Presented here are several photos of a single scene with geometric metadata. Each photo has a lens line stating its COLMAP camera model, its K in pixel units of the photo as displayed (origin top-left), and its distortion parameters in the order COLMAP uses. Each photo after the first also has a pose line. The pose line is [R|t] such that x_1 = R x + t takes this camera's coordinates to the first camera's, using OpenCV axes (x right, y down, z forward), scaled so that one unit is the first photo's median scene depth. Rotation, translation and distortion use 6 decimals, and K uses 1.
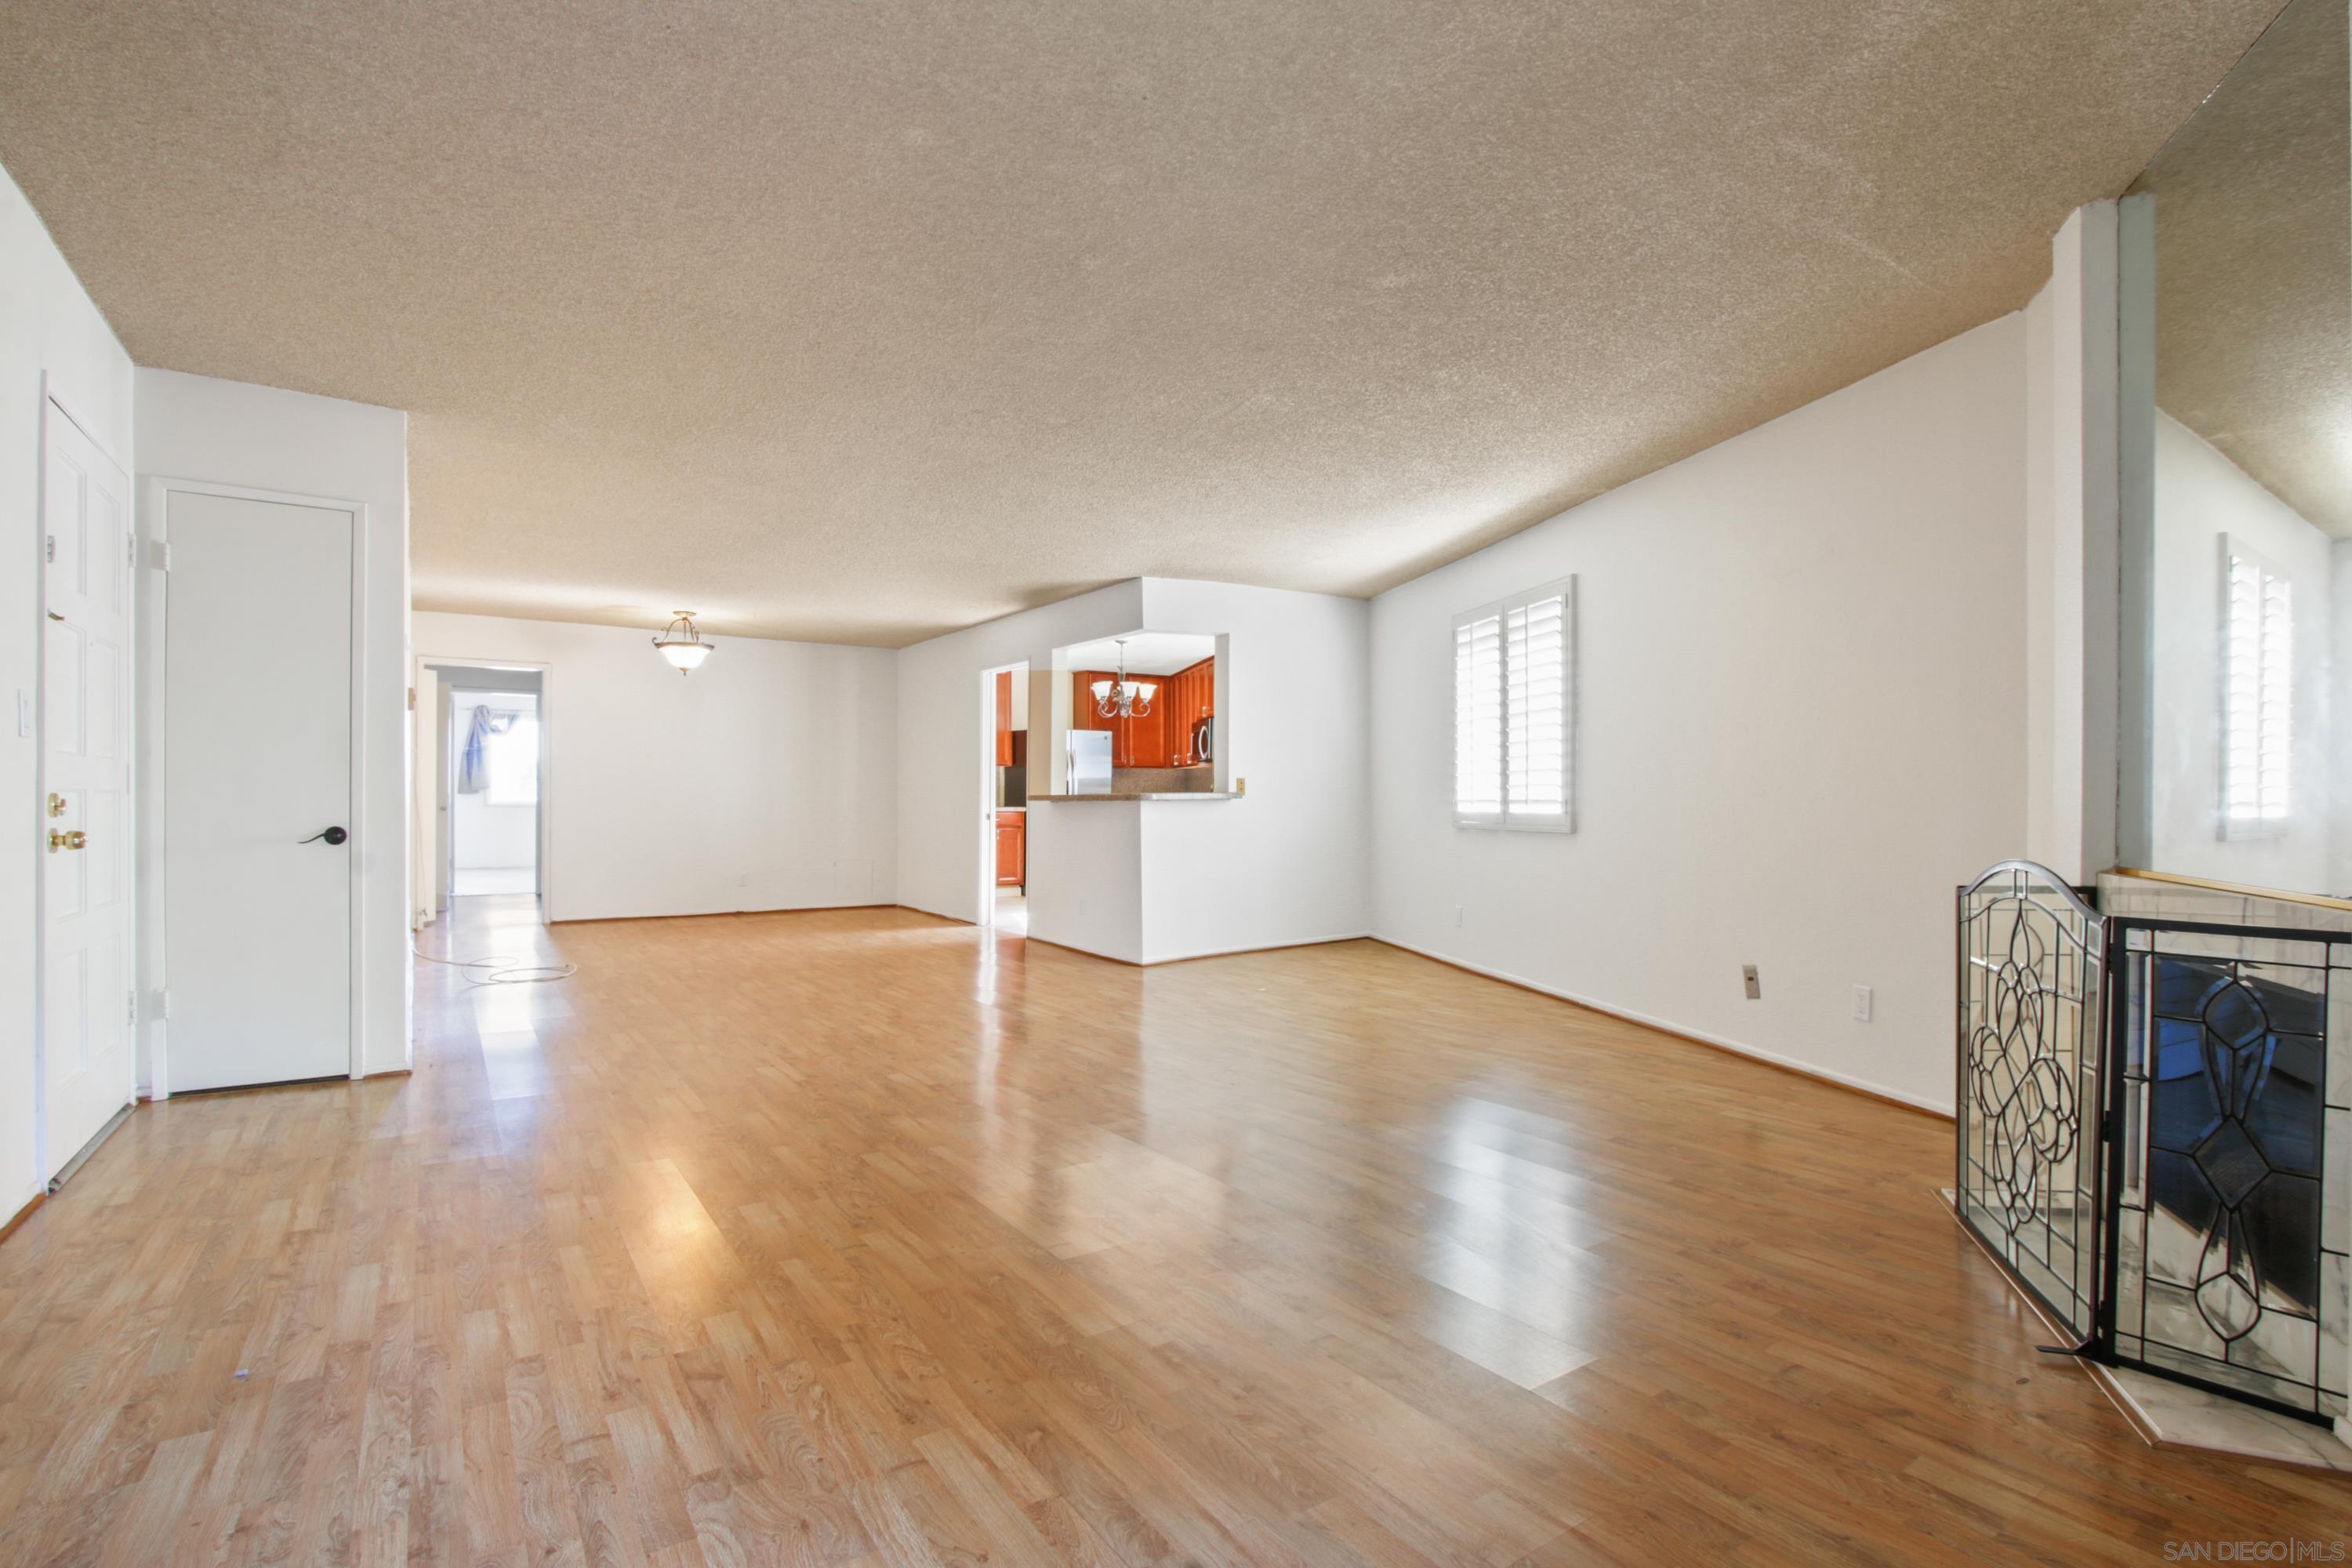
lens RADIAL K [[1089.8, 0, 1176.0], [0, 1089.8, 784.0], [0, 0, 1]] dist [-0.017306, 0.000048]
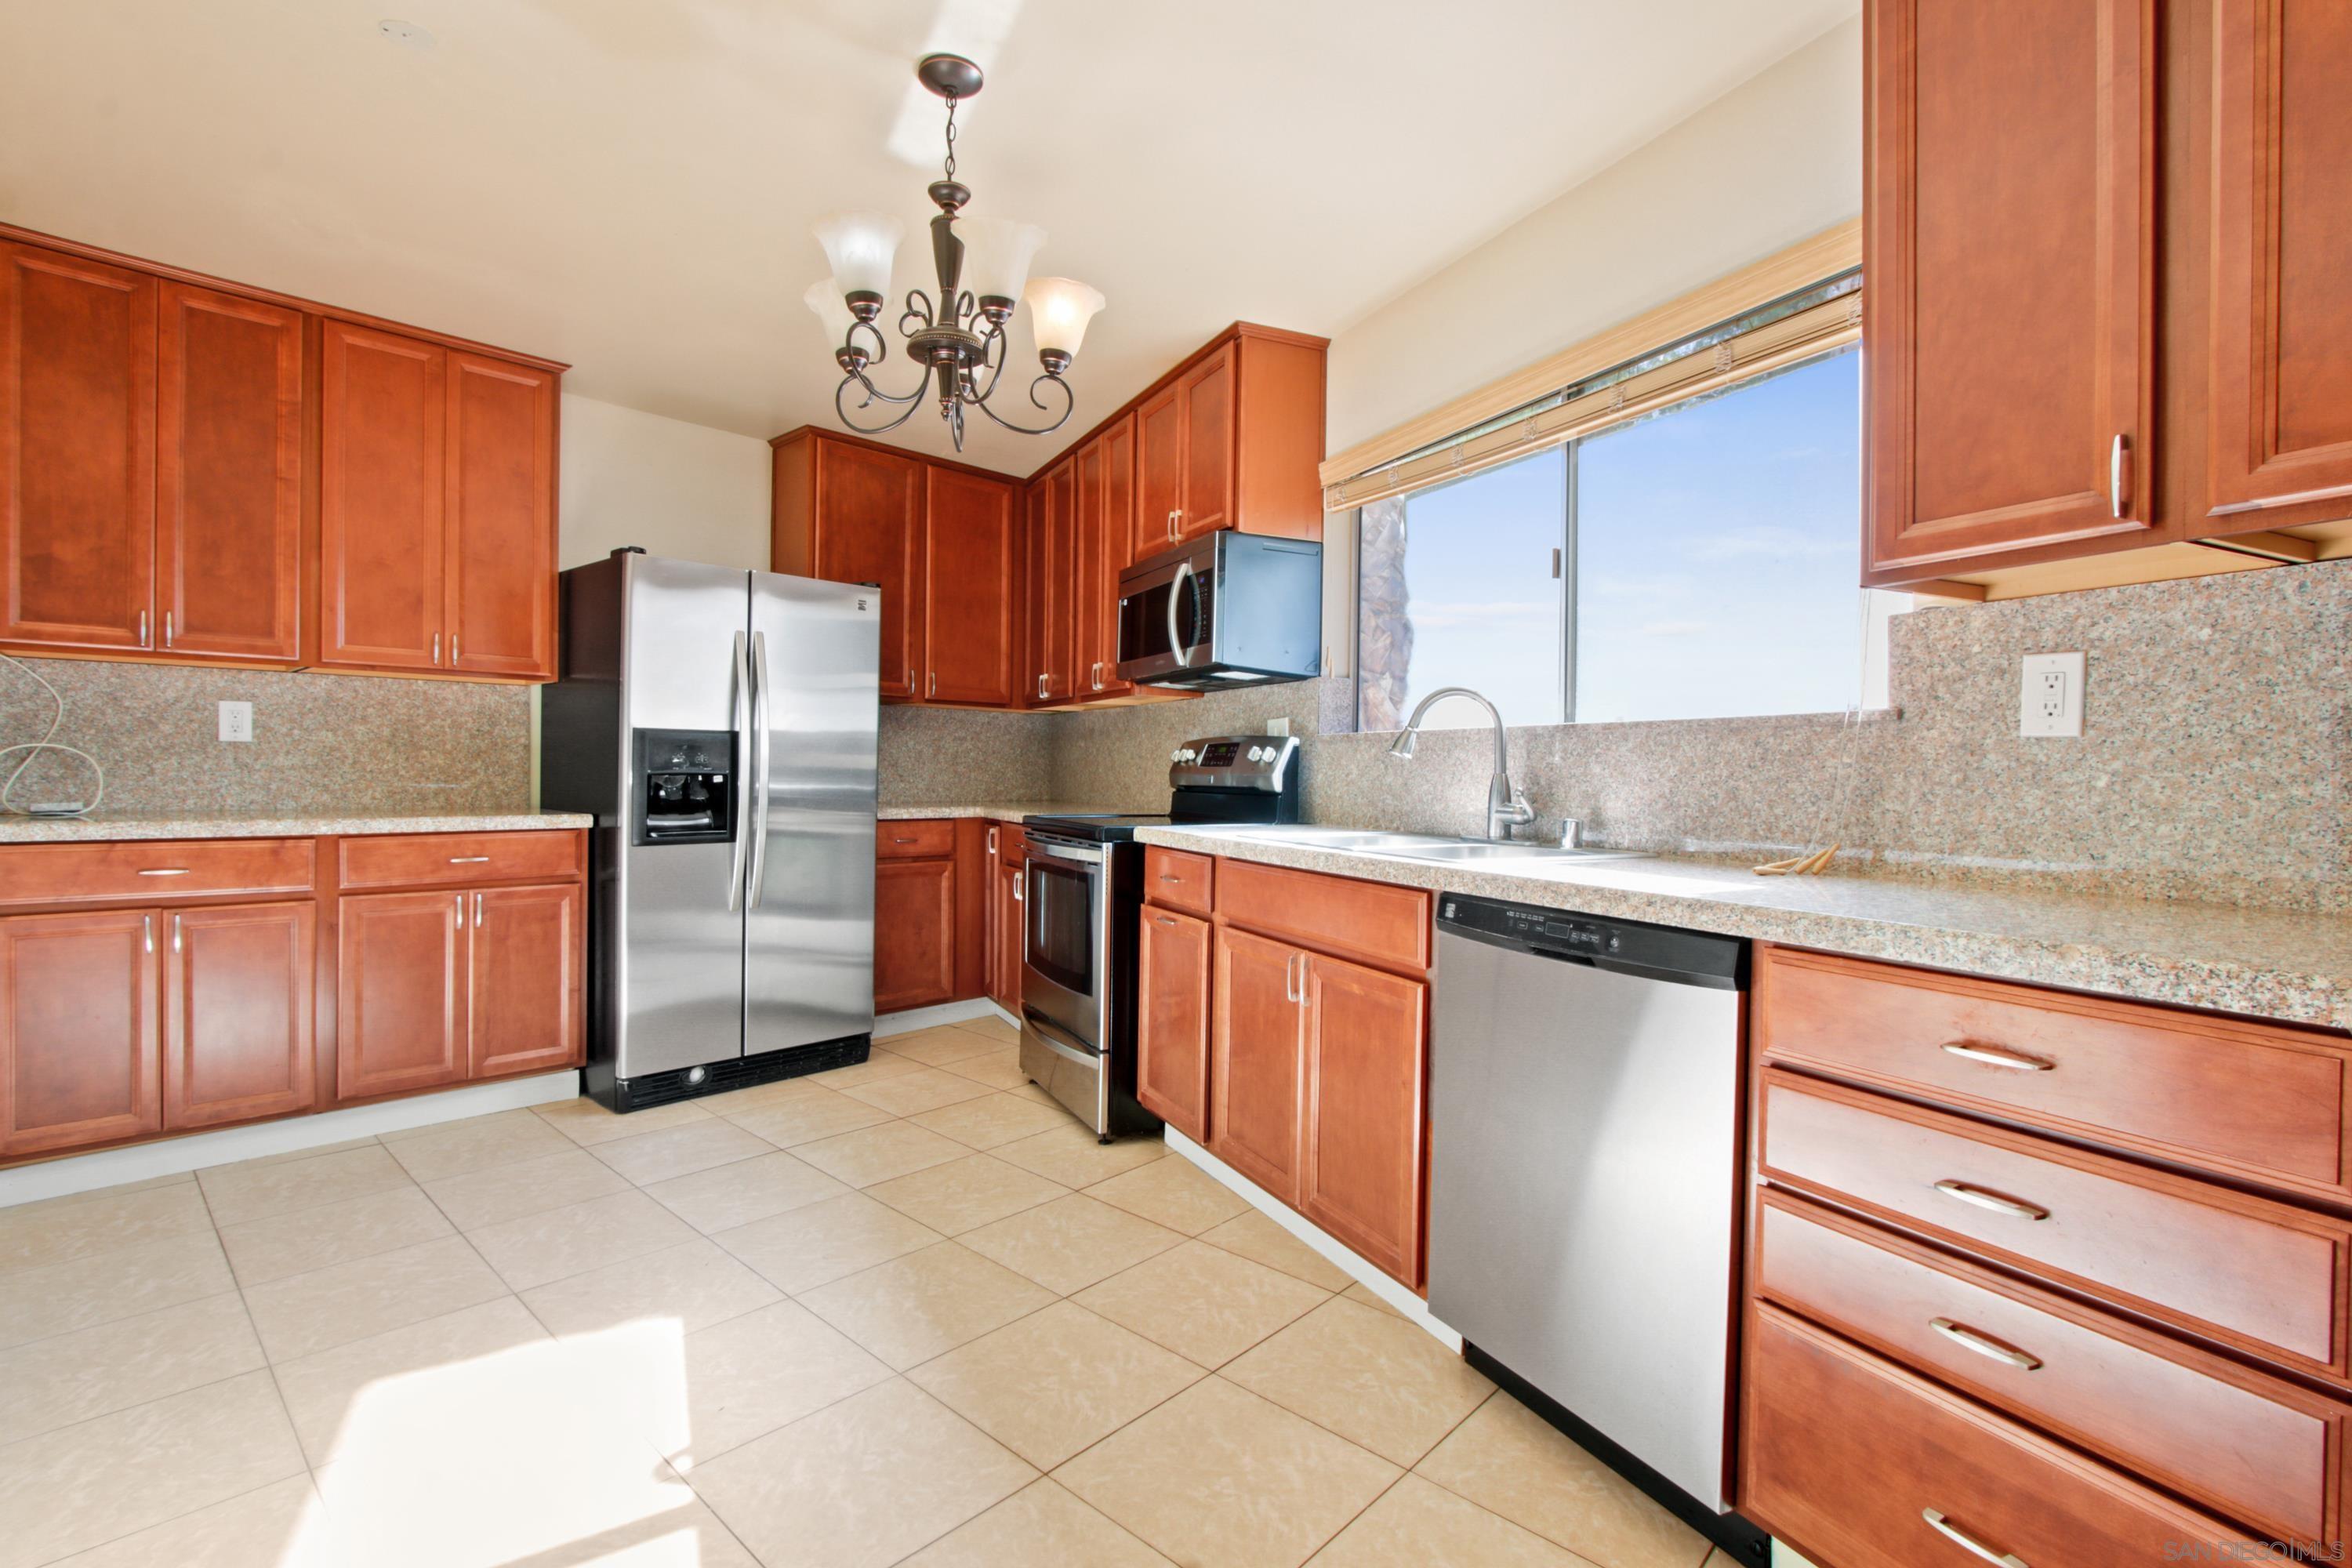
lens RADIAL K [[1089.8, 0, 1176.0], [0, 1089.8, 784.0], [0, 0, 1]] dist [-0.017306, 0.000048]
pose [[0.974075, -0.003083, 0.226202, -0.044972], [-0.002786, 0.999668, 0.025622, 0.003322], [-0.226206, -0.025588, 0.973743, 0.629406]]
